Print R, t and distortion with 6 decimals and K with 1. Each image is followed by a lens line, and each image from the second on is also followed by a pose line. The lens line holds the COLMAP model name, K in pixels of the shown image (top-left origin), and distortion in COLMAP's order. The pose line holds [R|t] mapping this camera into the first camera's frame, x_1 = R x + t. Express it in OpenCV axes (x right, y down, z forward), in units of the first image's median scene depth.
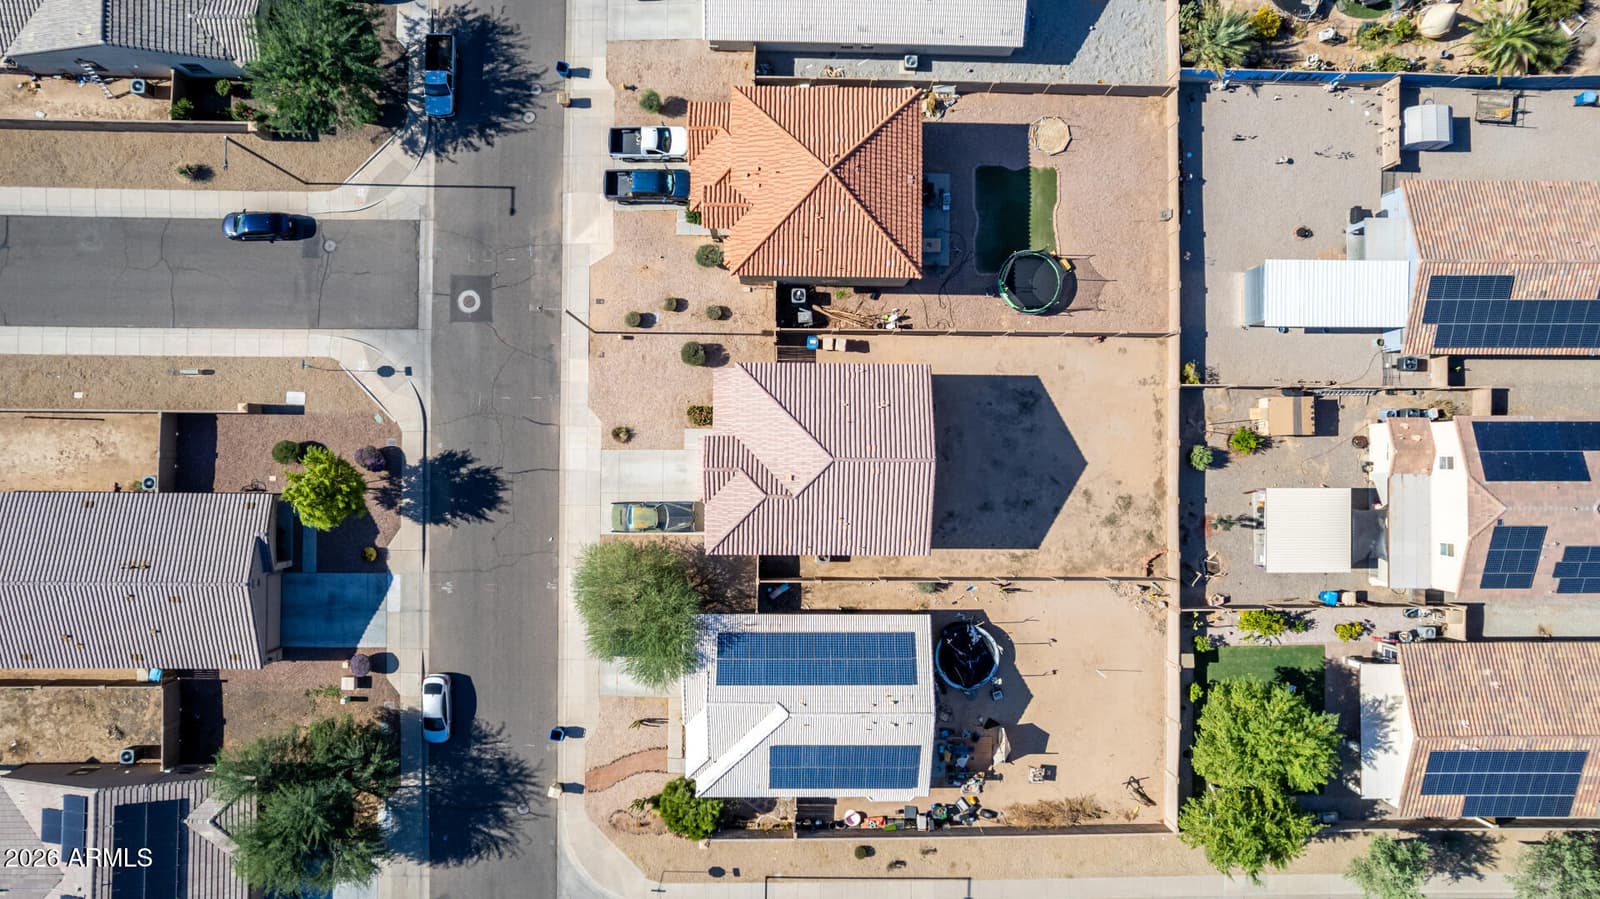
lens RADIAL K [[1027.5, 0, 803.9], [0, 1027.5, 452.5], [0, 0, 1]] dist [-0.069639, 0.064156]
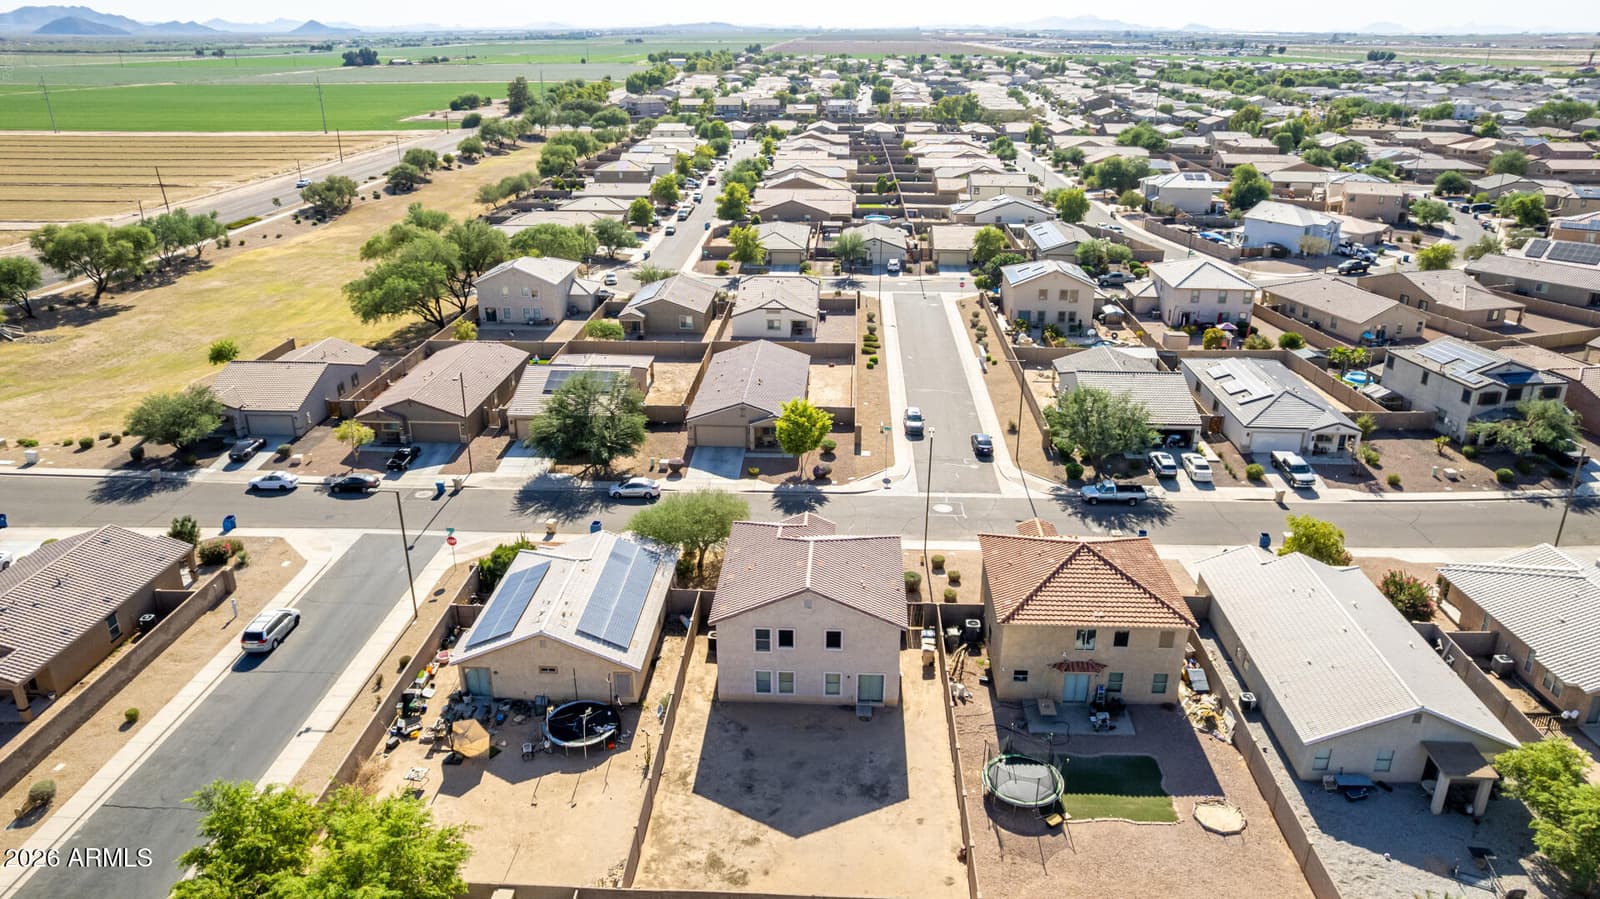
lens RADIAL K [[1069.8, 0, 793.7], [0, 1069.8, 436.4], [0, 0, 1]] dist [-0.063875, 0.053373]
pose [[-0.048490, 0.332485, -0.941861, 0.927558], [-0.998808, -0.010893, 0.047576, -0.022664], [0.005559, 0.943046, 0.332617, 0.463436]]
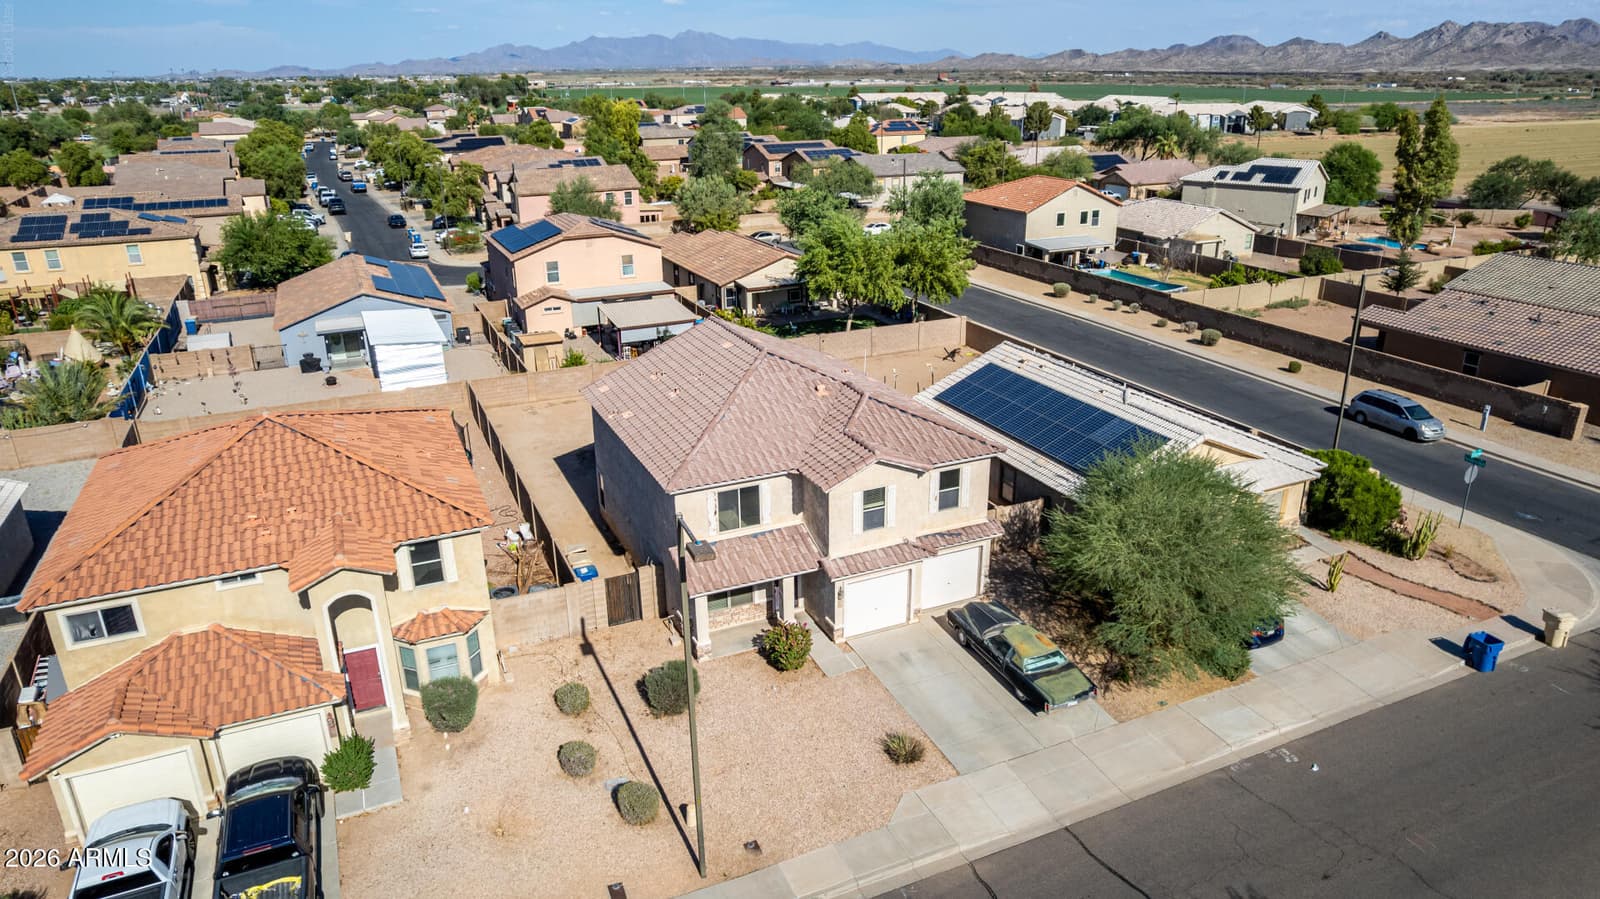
lens RADIAL K [[1027.5, 0, 811.3], [0, 1027.5, 448.2], [0, 0, 1]] dist [-0.069639, 0.064156]
pose [[-0.430699, -0.341116, 0.835547, -0.477279], [0.902396, -0.149036, 0.404313, -0.208647], [-0.013391, 0.928132, 0.372011, 0.723086]]
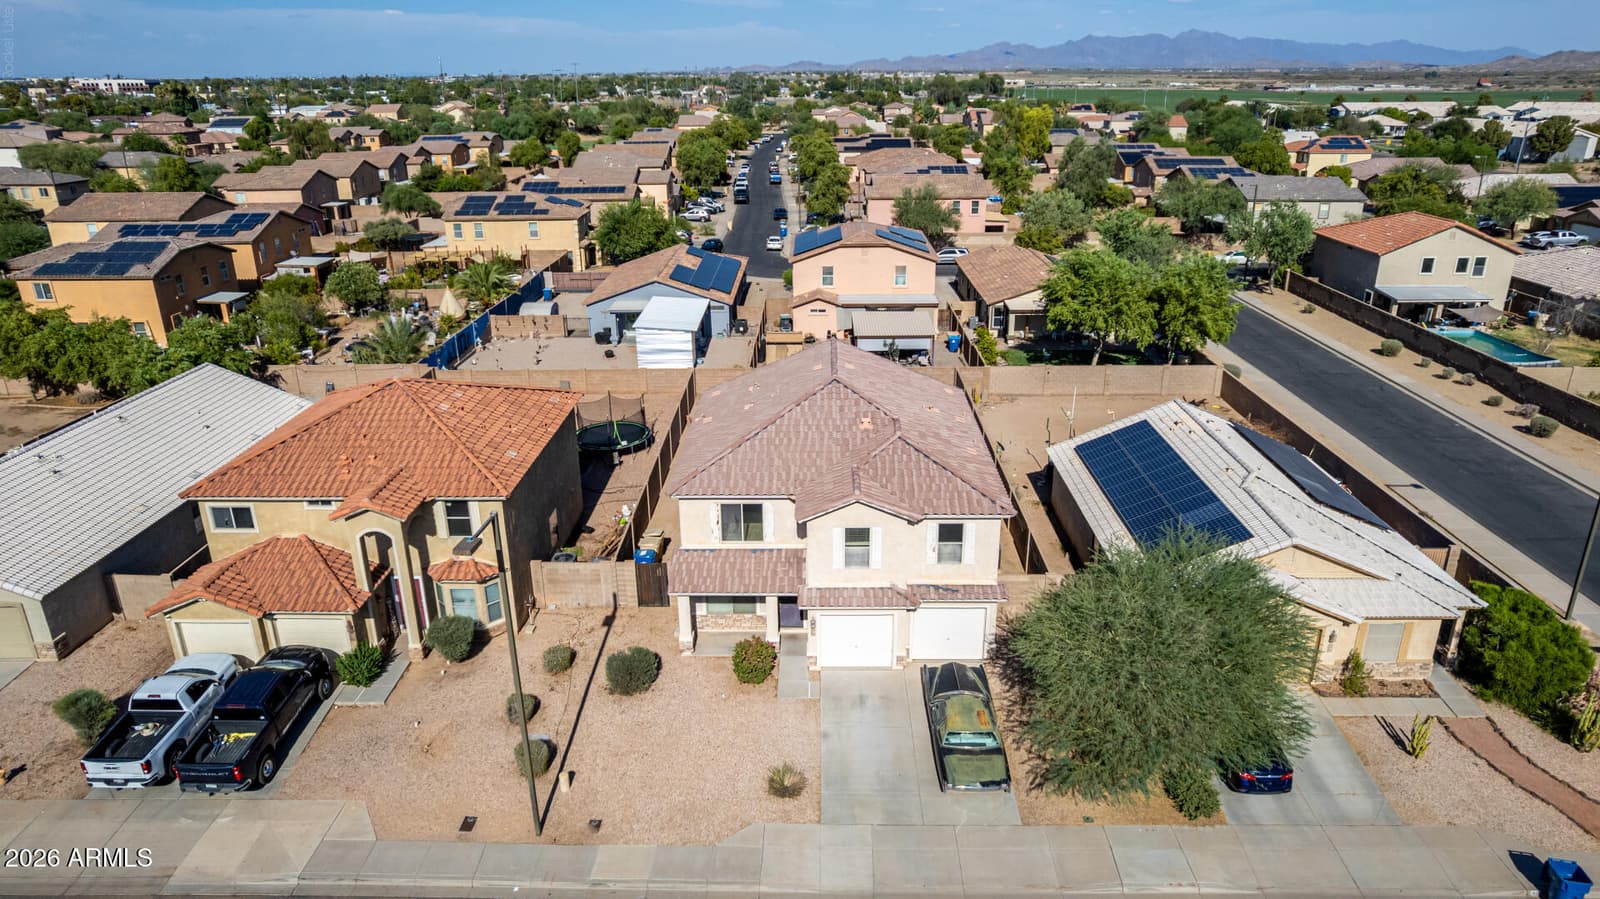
lens RADIAL K [[1027.5, 0, 807.2], [0, 1027.5, 447.5], [0, 0, 1]] dist [-0.069639, 0.064156]
pose [[0.005711, -0.375776, 0.926693, -0.529599], [0.999983, 0.003502, -0.004743, -0.007105], [-0.001462, 0.926704, 0.375789, 0.702250]]
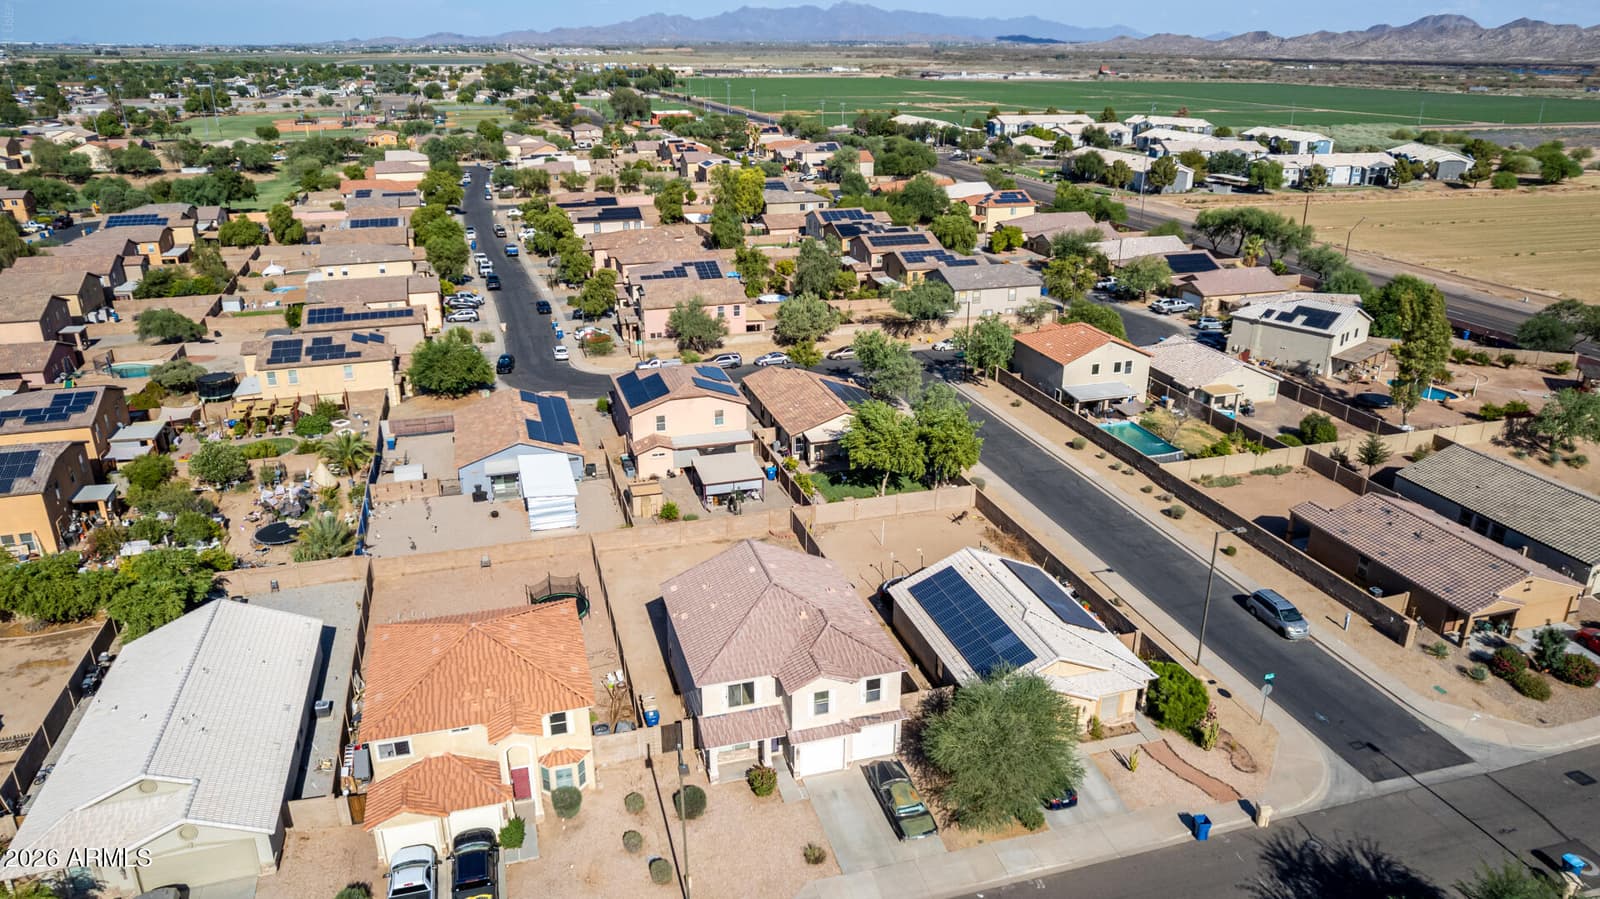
lens RADIAL K [[1069.8, 0, 811.5], [0, 1069.8, 468.4], [0, 0, 1]] dist [-0.063875, 0.053373]
pose [[-0.300646, -0.387156, 0.871620, -0.751198], [0.953467, -0.100326, 0.284314, -0.215269], [-0.022628, 0.916540, 0.399303, 0.424502]]
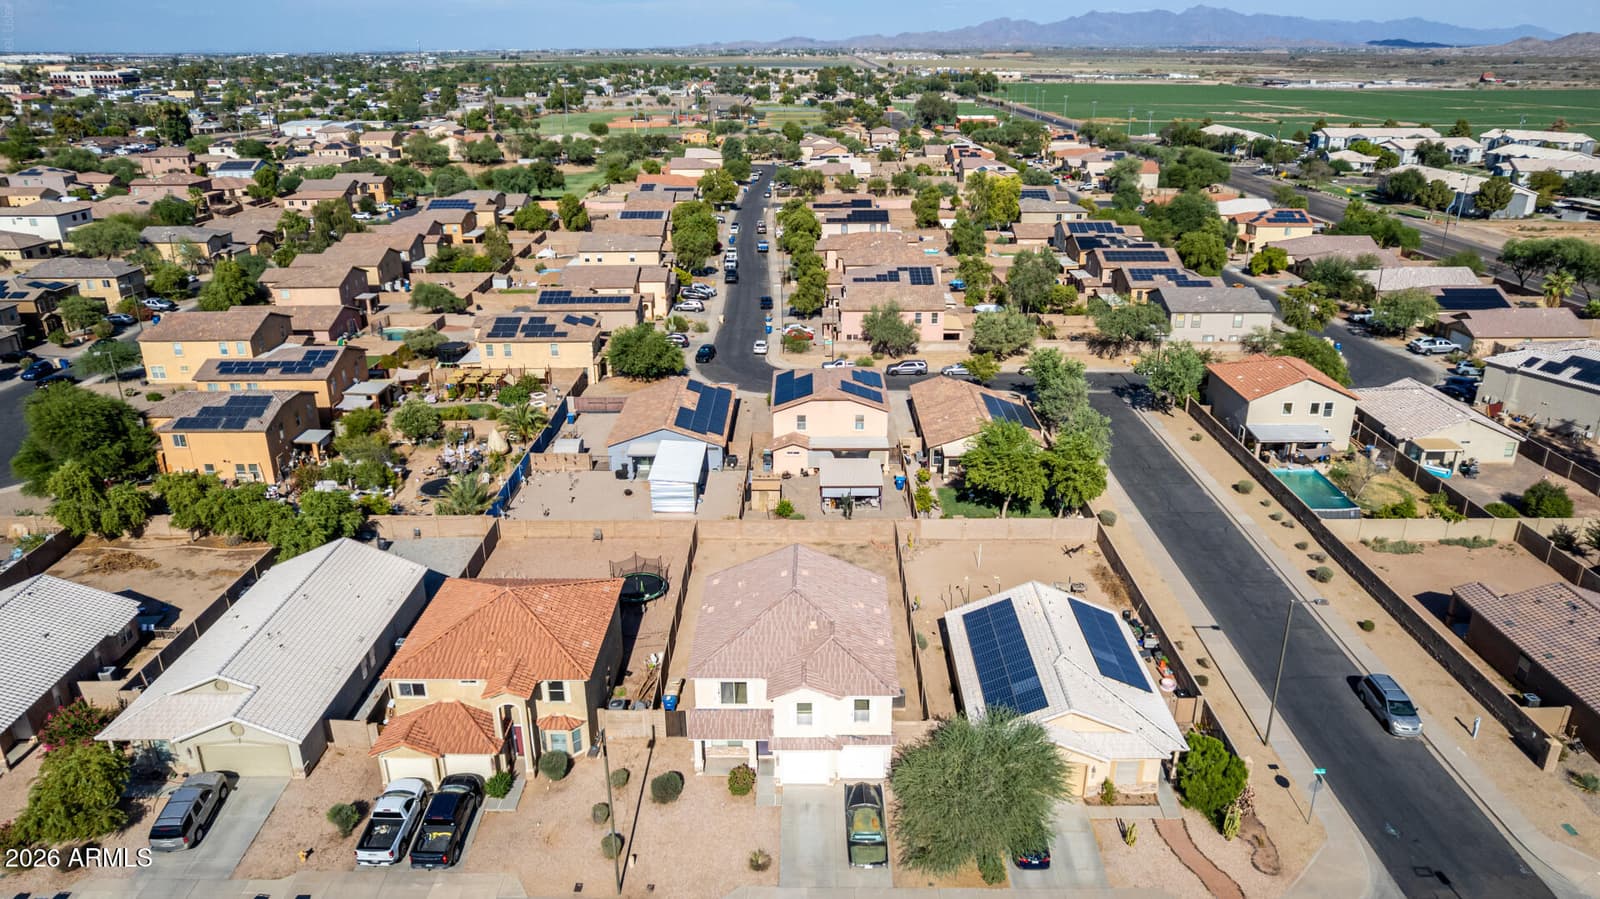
lens RADIAL K [[1069.8, 0, 807.9], [0, 1069.8, 447.7], [0, 0, 1]] dist [-0.063875, 0.053373]
pose [[-0.001673, -0.384337, 0.923191, -0.787651], [0.999980, 0.004998, 0.003893, 0.013393], [-0.006111, 0.923179, 0.384321, 0.412690]]
